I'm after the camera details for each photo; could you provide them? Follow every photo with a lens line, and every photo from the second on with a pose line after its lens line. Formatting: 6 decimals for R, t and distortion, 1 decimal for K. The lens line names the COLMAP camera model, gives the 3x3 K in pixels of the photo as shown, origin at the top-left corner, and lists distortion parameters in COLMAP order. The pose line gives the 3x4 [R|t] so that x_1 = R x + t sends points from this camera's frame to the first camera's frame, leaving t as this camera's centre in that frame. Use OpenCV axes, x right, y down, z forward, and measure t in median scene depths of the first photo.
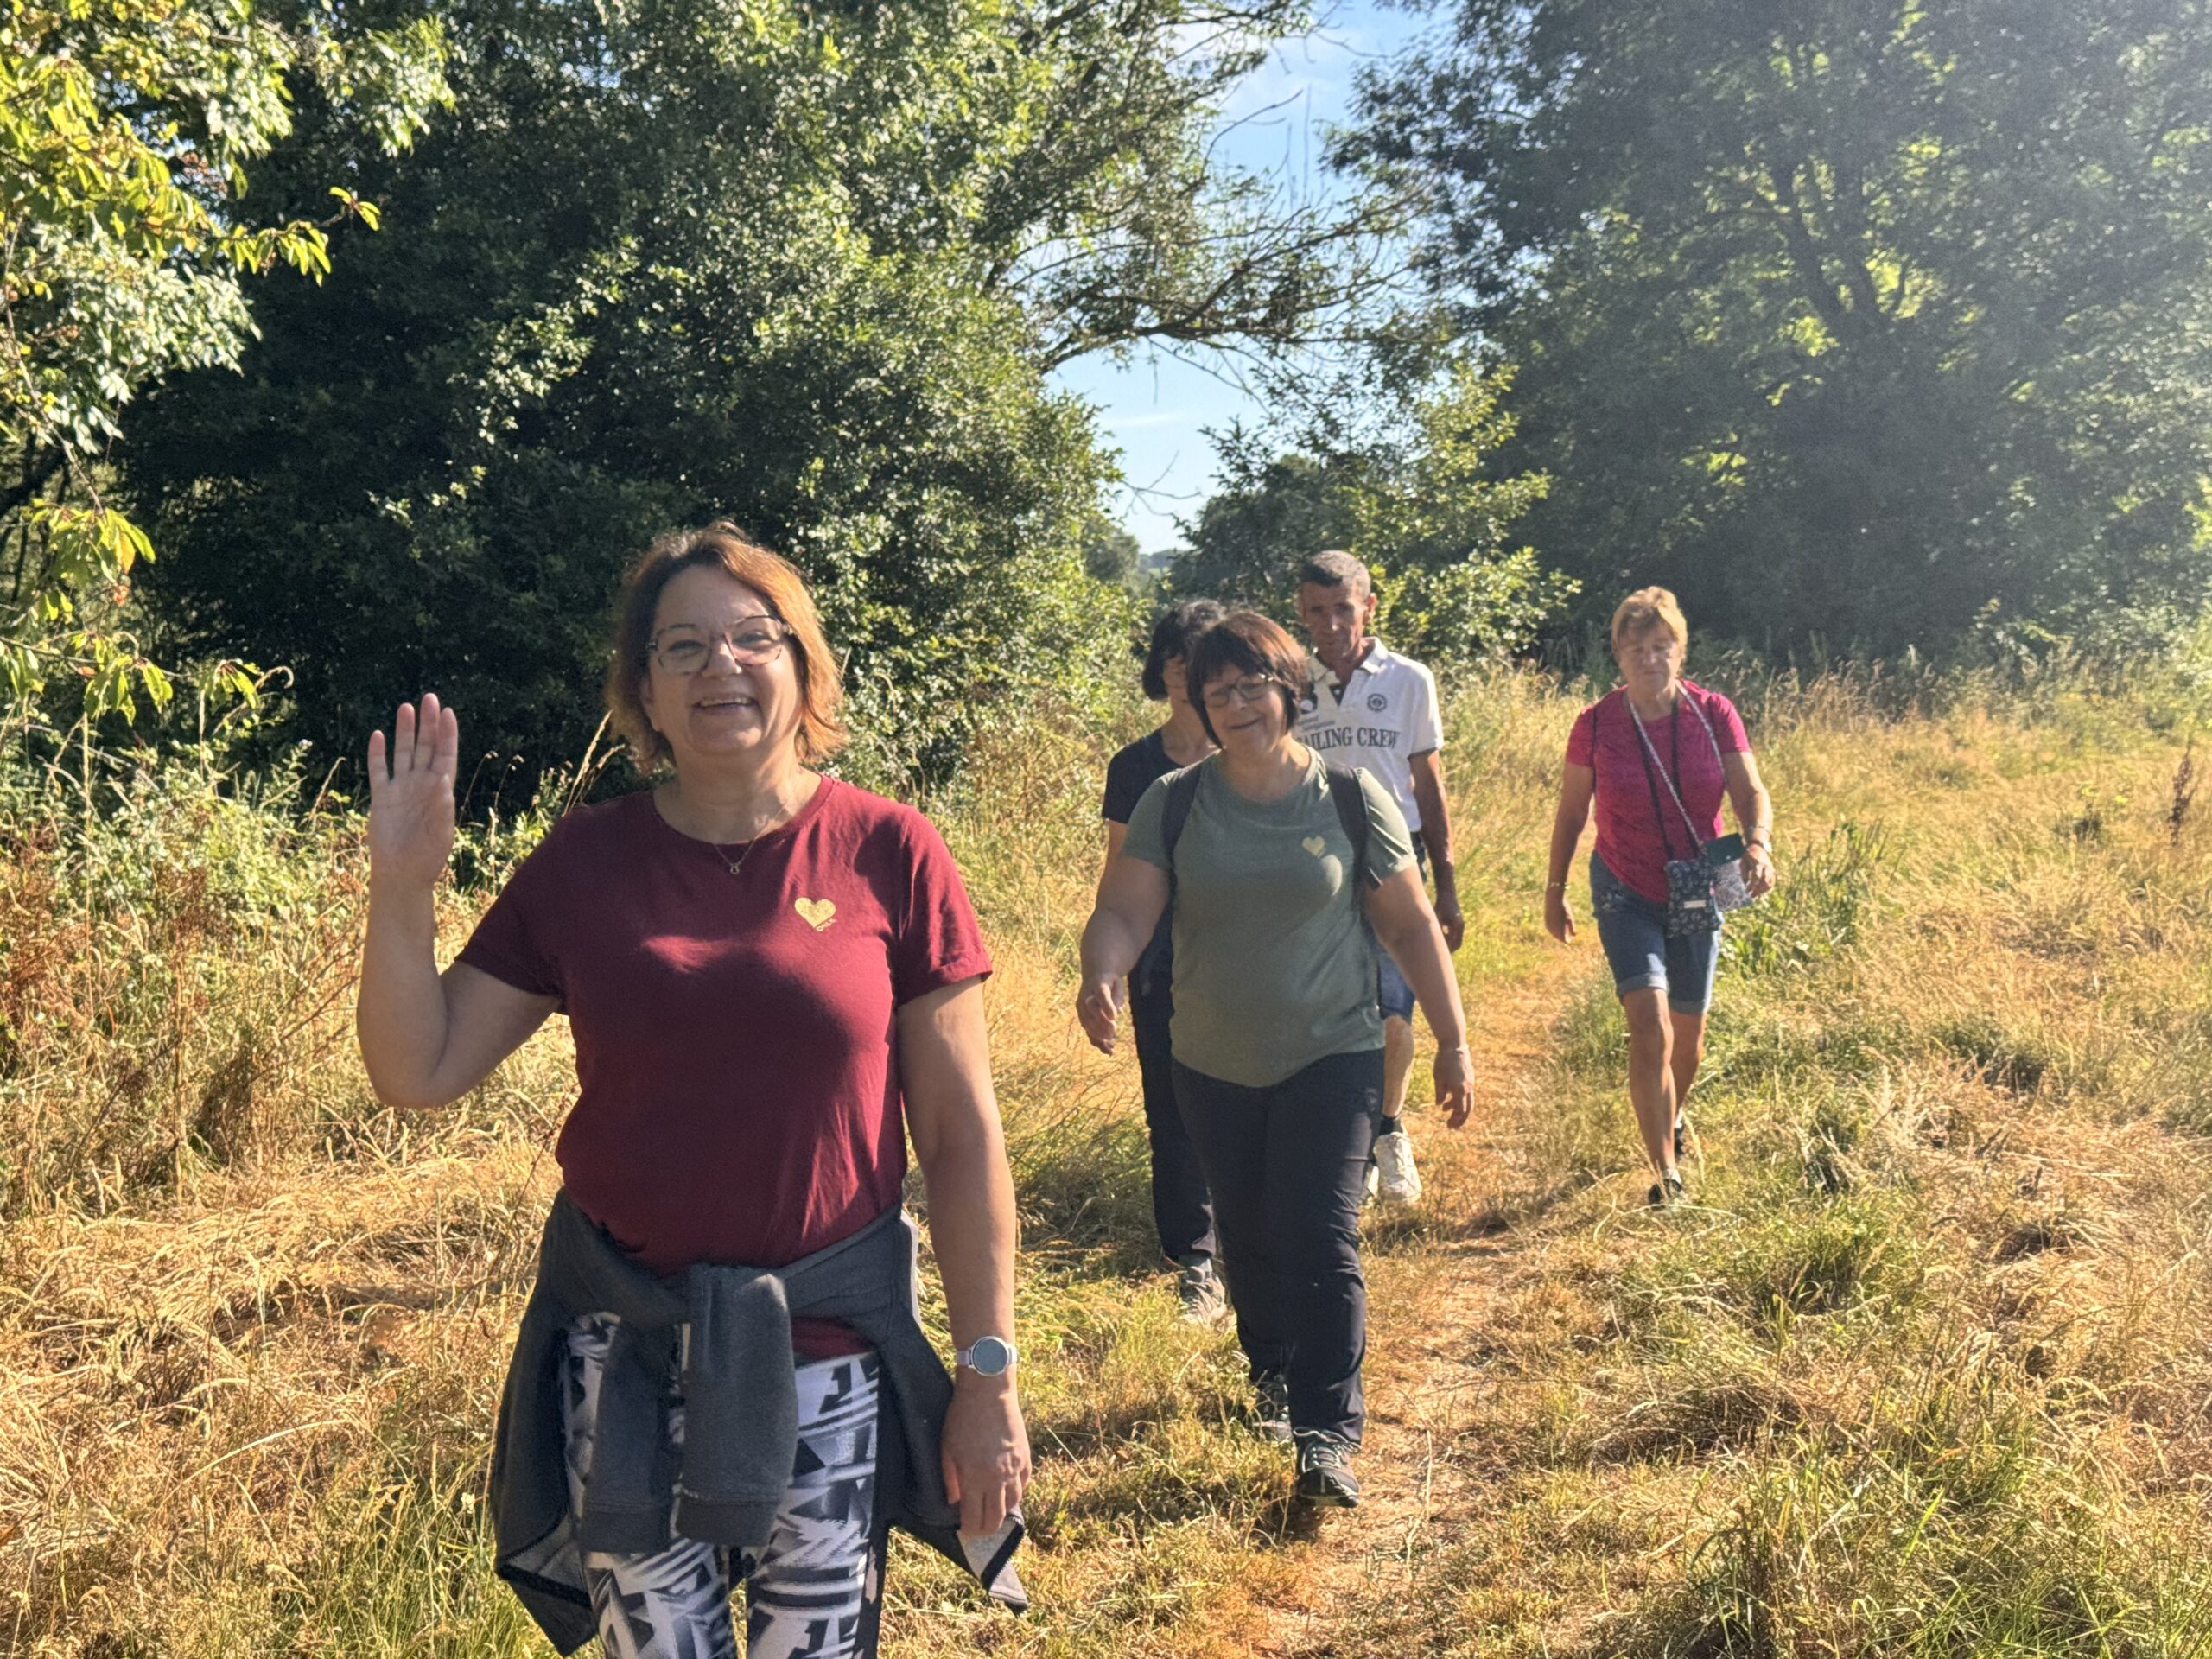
lens RADIAL K [[3060.1, 0, 1127.8], [0, 3060.1, 870.3], [0, 0, 1]] dist [0.112821, 0.000000]
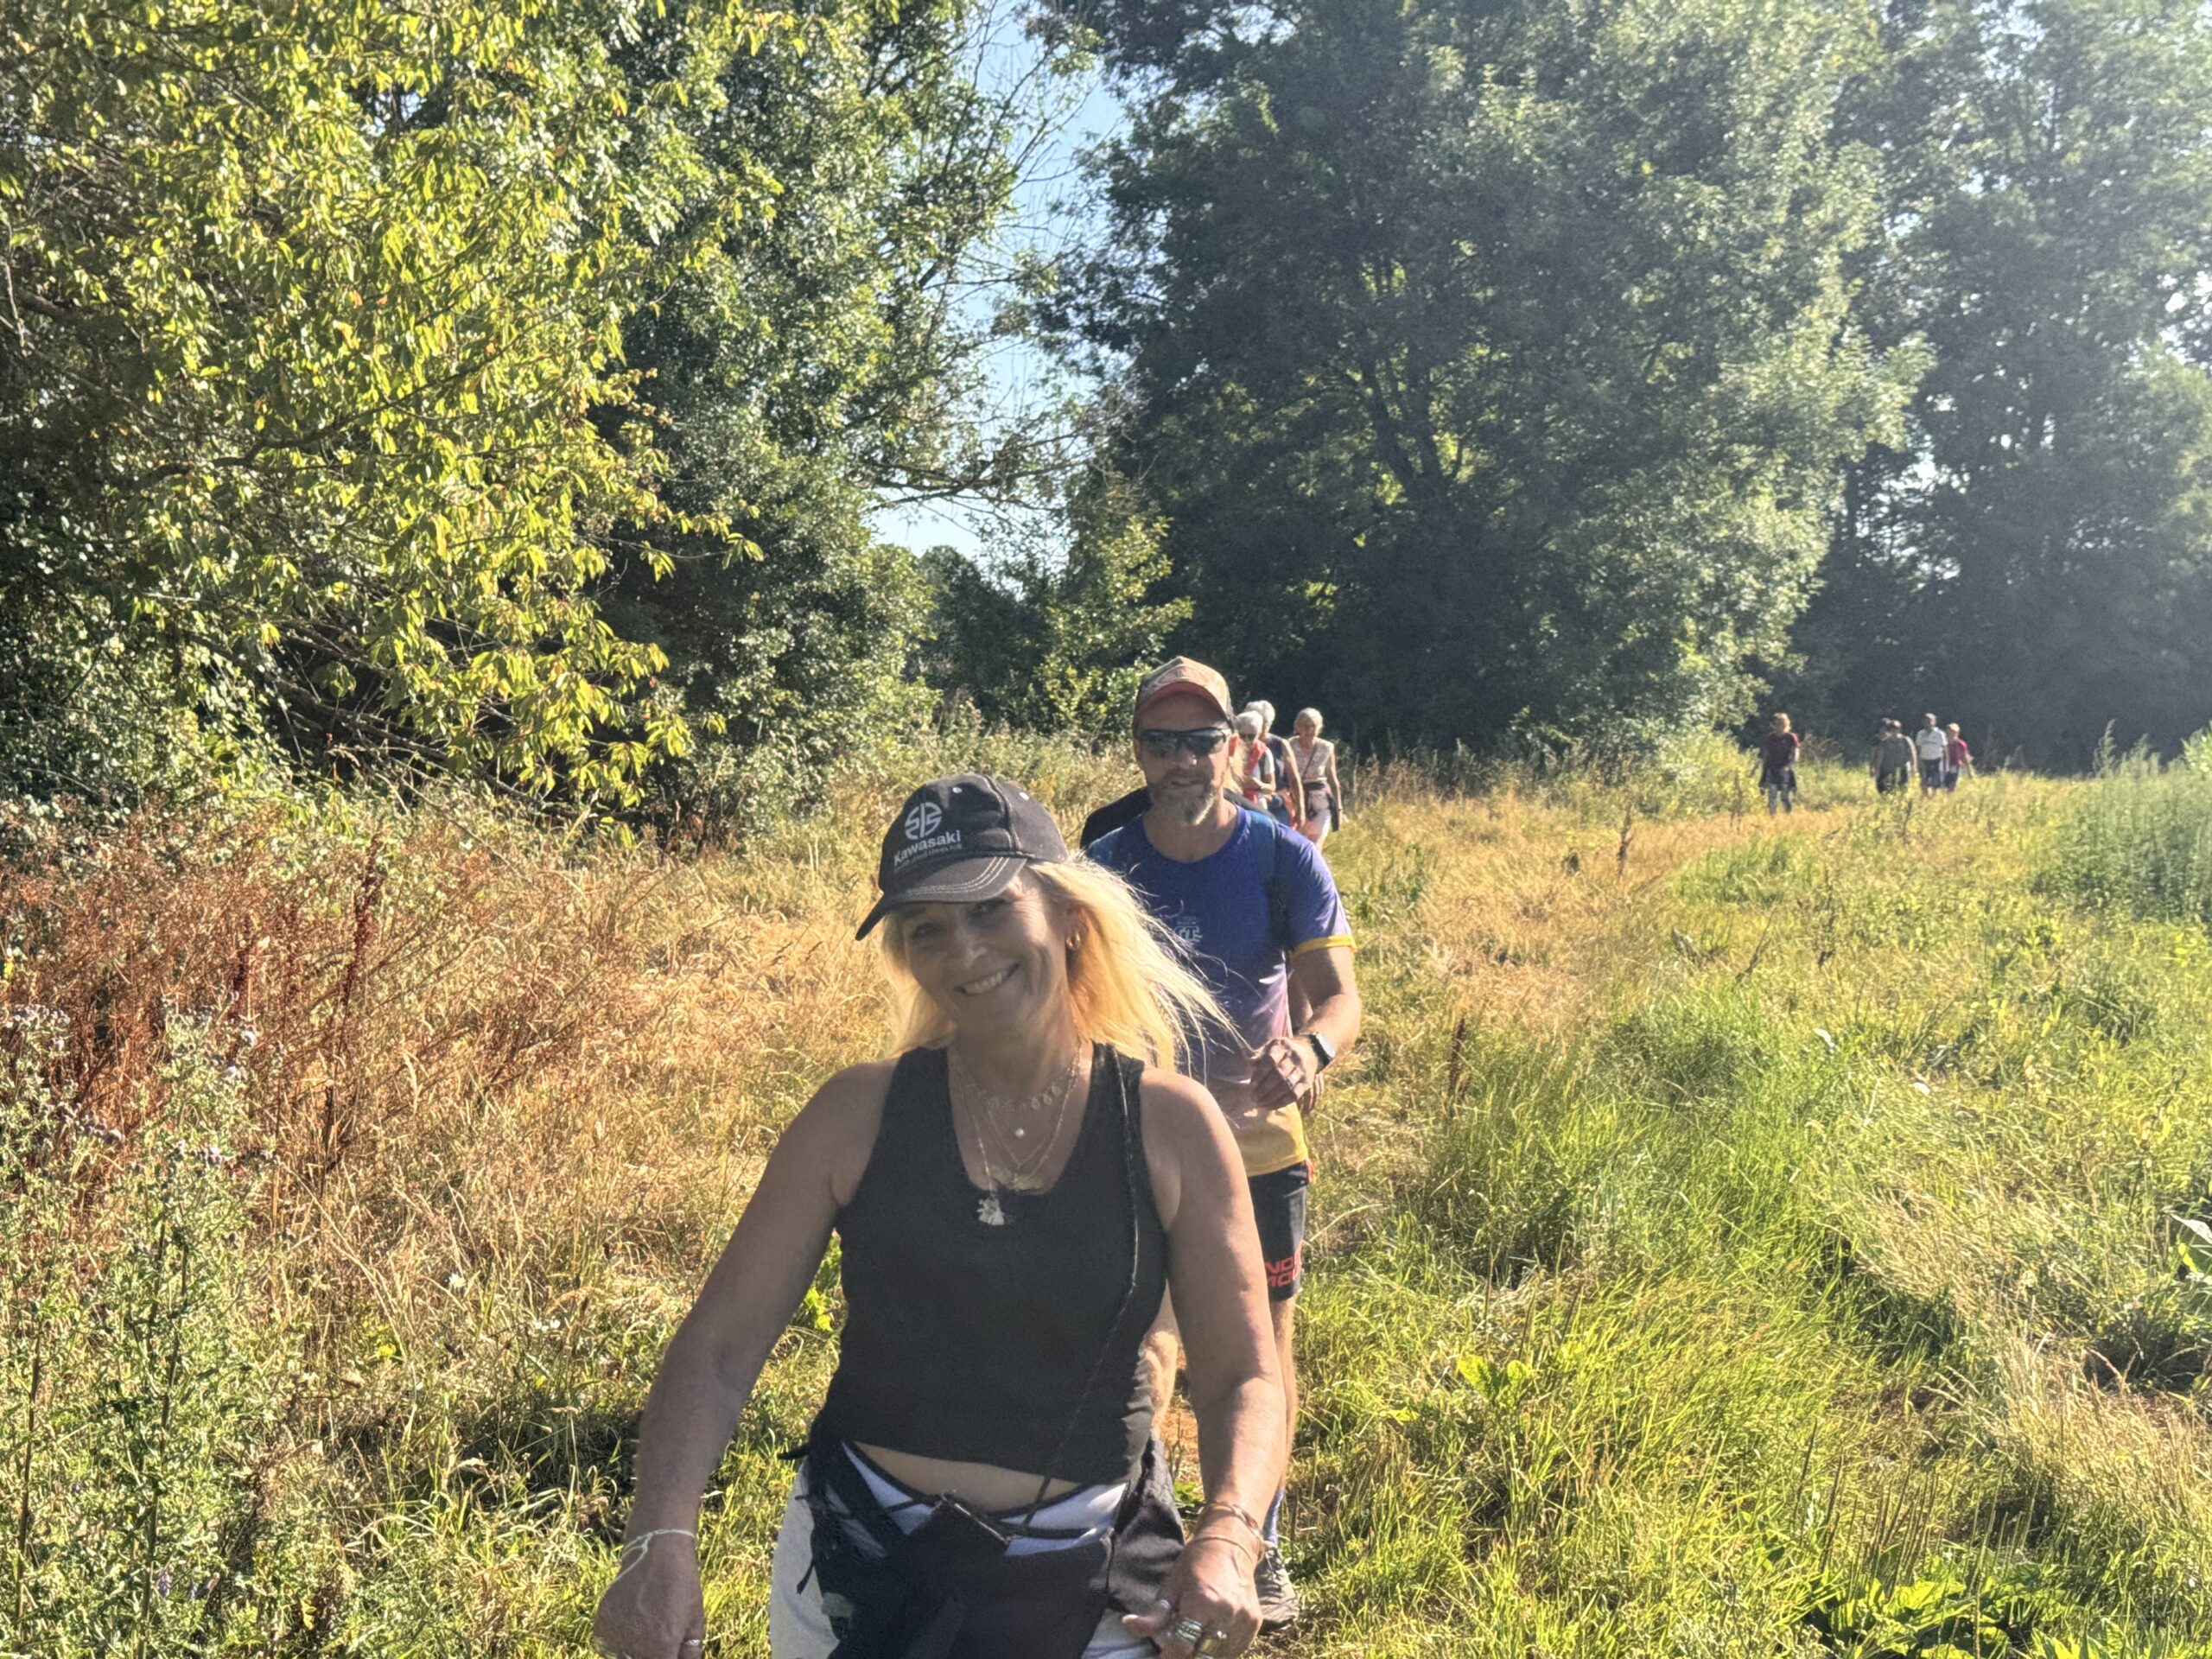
lens RADIAL K [[3060.1, 0, 1102.8], [0, 3060.1, 812.0], [0, 0, 1]] dist [0.112821, 0.000000]
pose [[0.991396, 0.025417, 0.128406, -0.058494], [-0.019368, 0.998653, -0.048141, 0.020859], [-0.129457, 0.045240, 0.990553, -0.246371]]
